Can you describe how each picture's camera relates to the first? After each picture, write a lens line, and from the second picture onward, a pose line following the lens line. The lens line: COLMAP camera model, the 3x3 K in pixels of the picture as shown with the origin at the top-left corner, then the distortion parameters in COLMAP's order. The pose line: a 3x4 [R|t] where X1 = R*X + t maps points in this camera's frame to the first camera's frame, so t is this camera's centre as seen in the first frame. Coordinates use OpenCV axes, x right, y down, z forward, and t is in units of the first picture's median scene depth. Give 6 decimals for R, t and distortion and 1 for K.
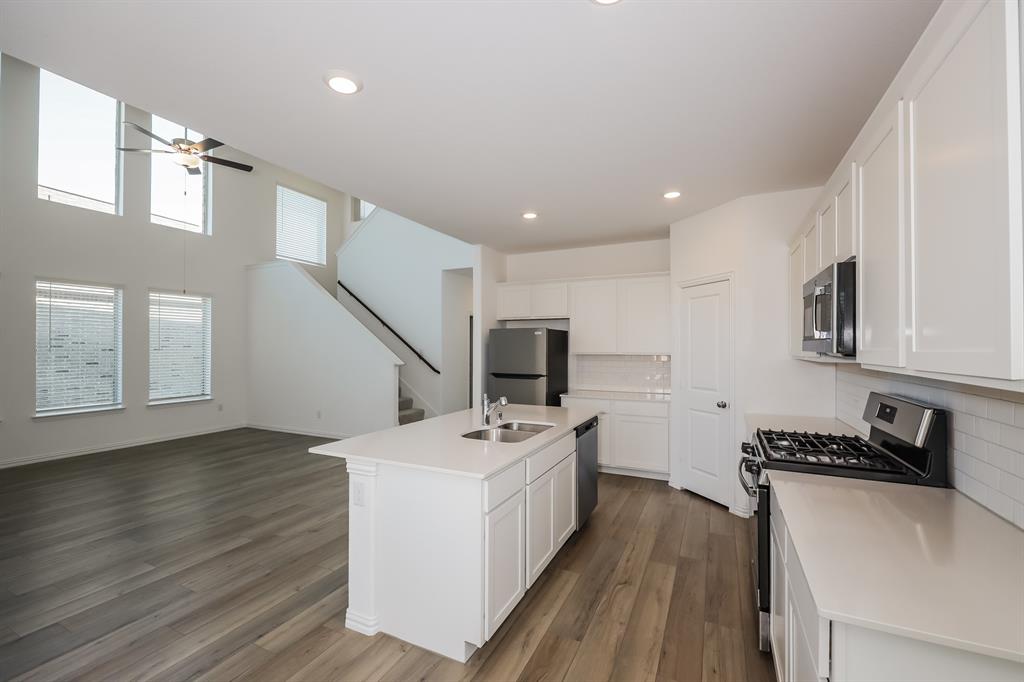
lens RADIAL K [[431.8, 0, 501.5], [0, 431.8, 345.0], [0, 0, 1]] dist [-0.008977, 0.000284]
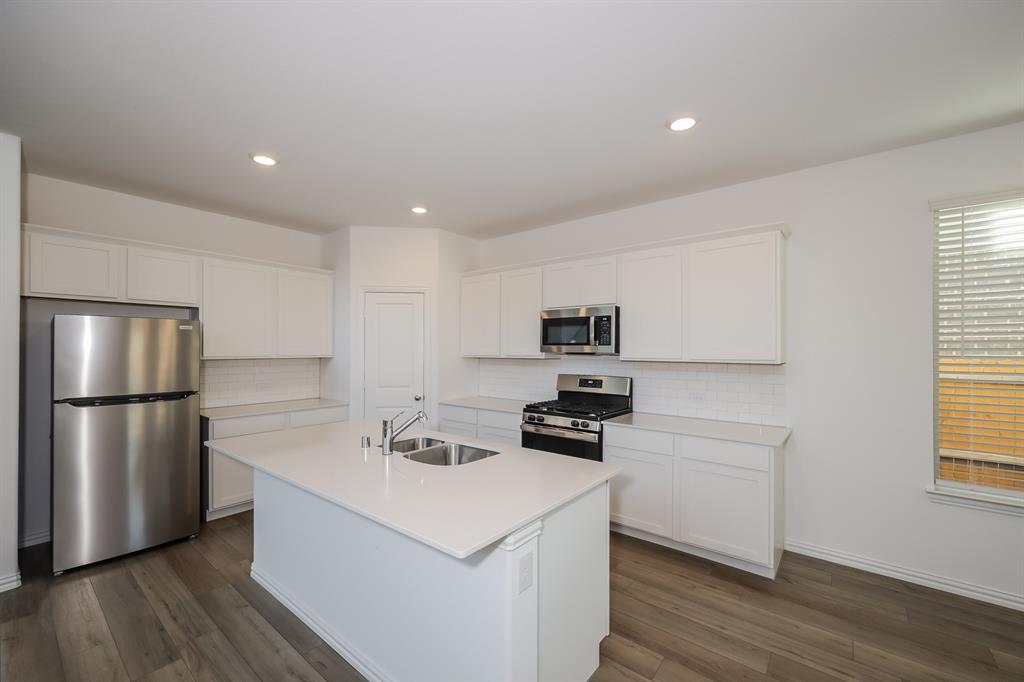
lens RADIAL K [[419.6, 0, 510.6], [0, 419.6, 347.6], [0, 0, 1]] dist [0.001657, 0.000366]
pose [[0.222805, 0.004597, 0.974852, -0.543405], [-0.006090, 0.999976, -0.003323, 0.002353], [-0.974844, -0.005196, 0.222828, 0.490841]]
